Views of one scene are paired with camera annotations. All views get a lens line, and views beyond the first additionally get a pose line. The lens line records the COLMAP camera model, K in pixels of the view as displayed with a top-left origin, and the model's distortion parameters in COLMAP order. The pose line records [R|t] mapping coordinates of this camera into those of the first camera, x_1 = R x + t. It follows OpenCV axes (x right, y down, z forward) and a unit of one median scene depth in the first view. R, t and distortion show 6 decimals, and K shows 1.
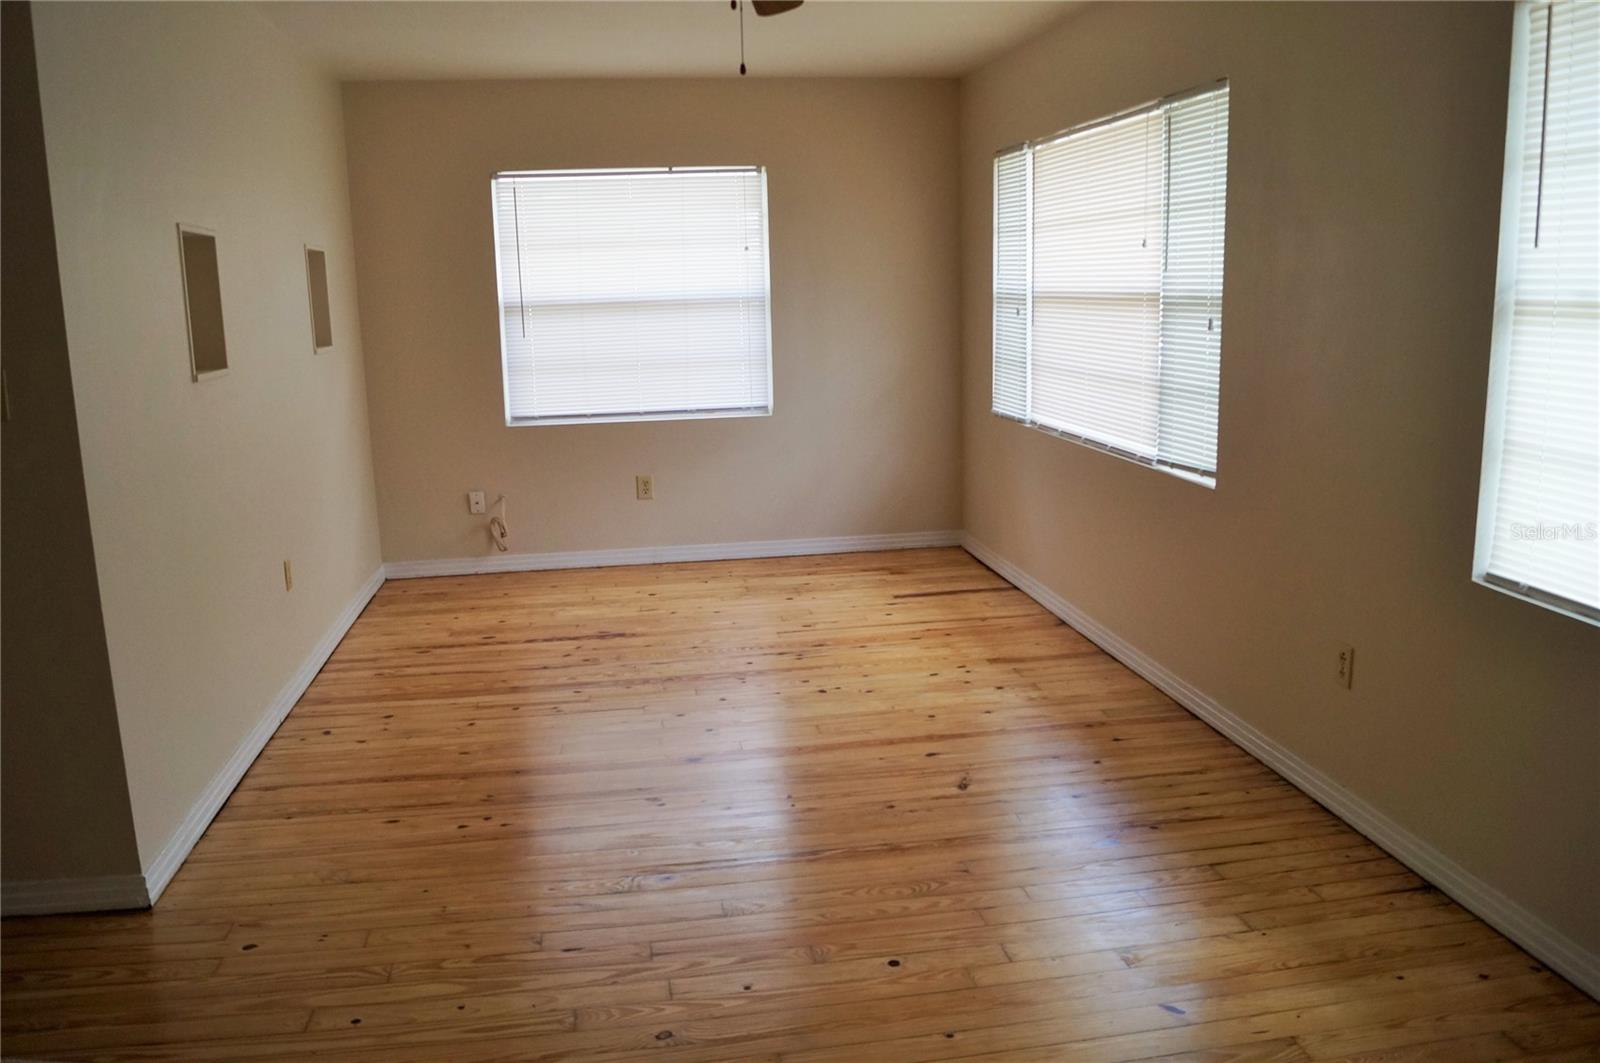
lens RADIAL K [[1262.4, 0, 811.0], [0, 1262.4, 536.4], [0, 0, 1]] dist [-0.083634, 0.010726]
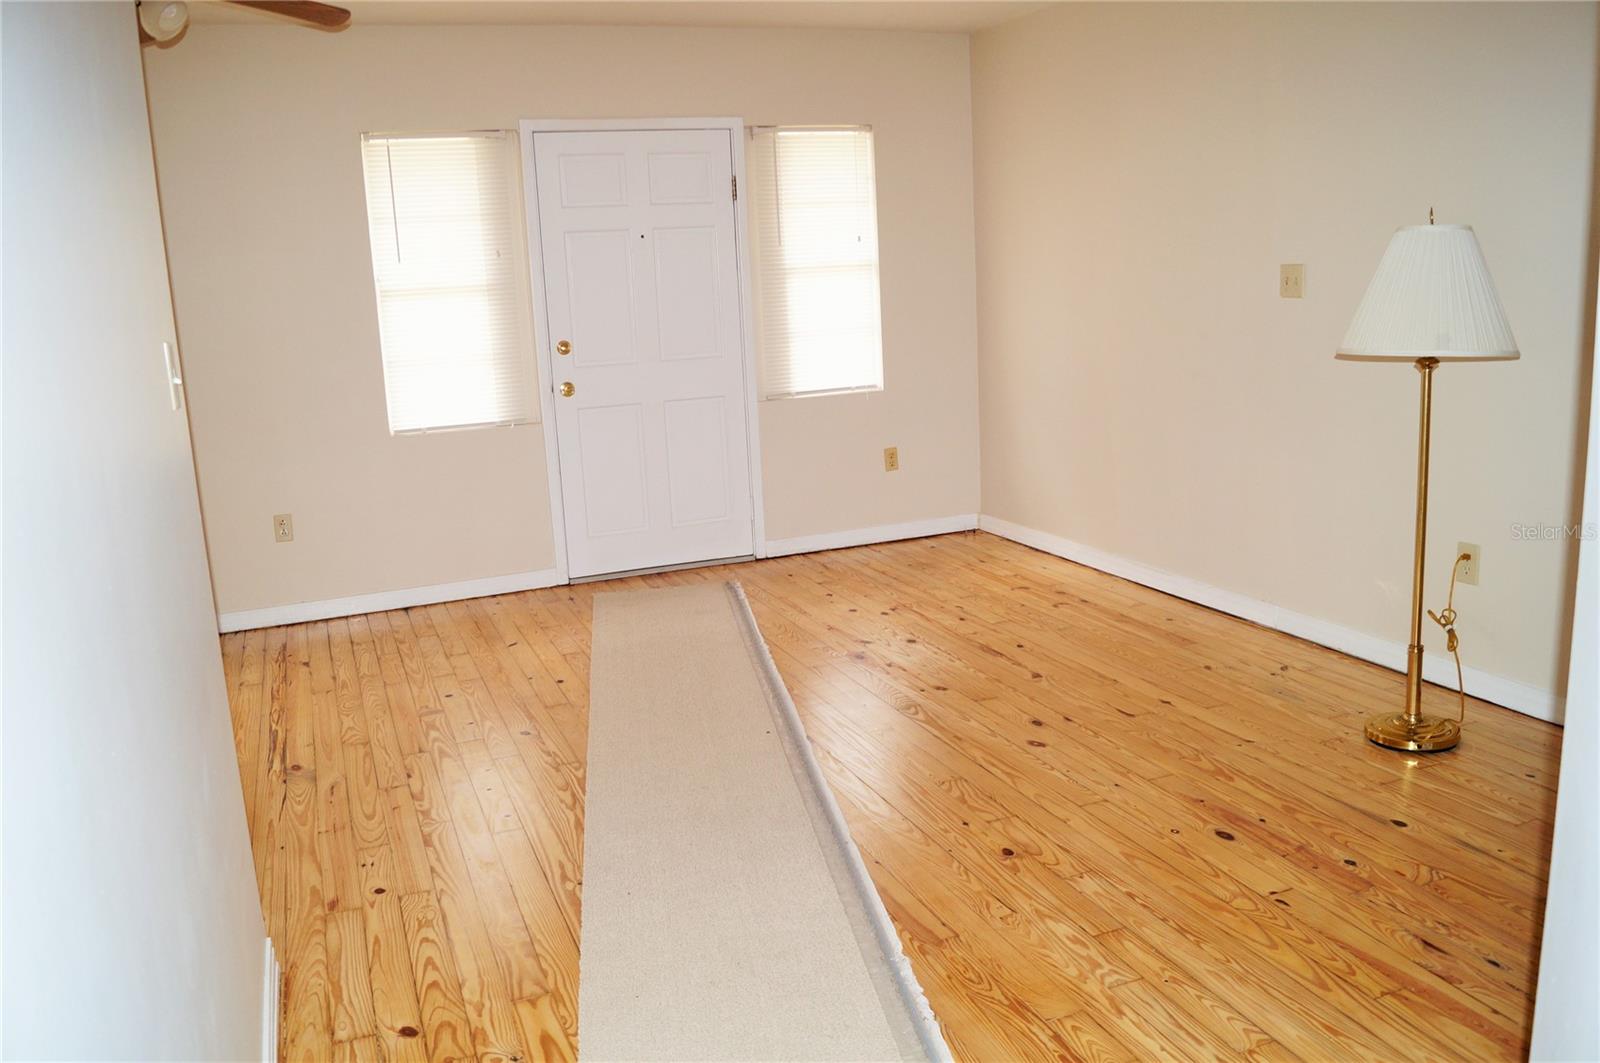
lens RADIAL K [[1262.3, 0, 800.0], [0, 1262.3, 531.5], [0, 0, 1]] dist [-0.086189, 0.010864]
pose [[-0.214290, -0.166365, 0.962498, -0.889346], [0.245679, 0.944530, 0.217957, -0.054979], [-0.945368, 0.283172, -0.161531, 0.449828]]
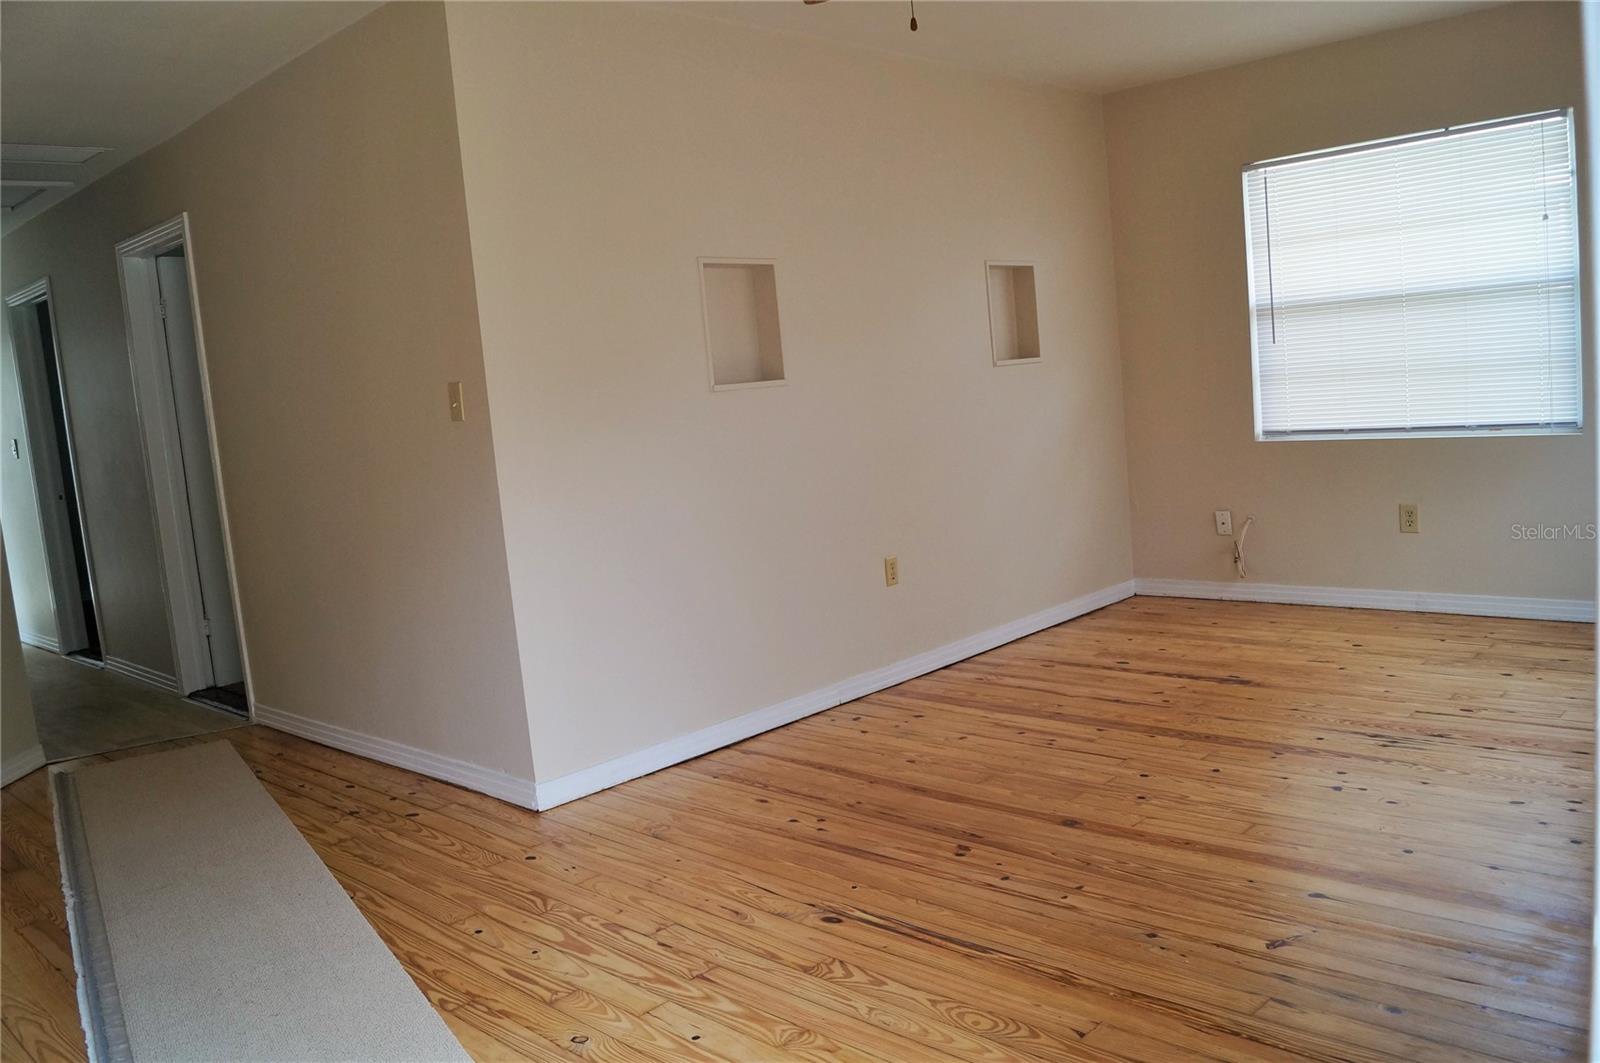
lens RADIAL K [[1262.4, 0, 811.0], [0, 1262.4, 536.4], [0, 0, 1]] dist [-0.083634, 0.010726]
pose [[0.600477, 0.073367, -0.796269, 0.396519], [-0.085646, 0.995955, 0.027179, -0.022103], [0.795042, 0.051877, 0.604332, 0.277182]]
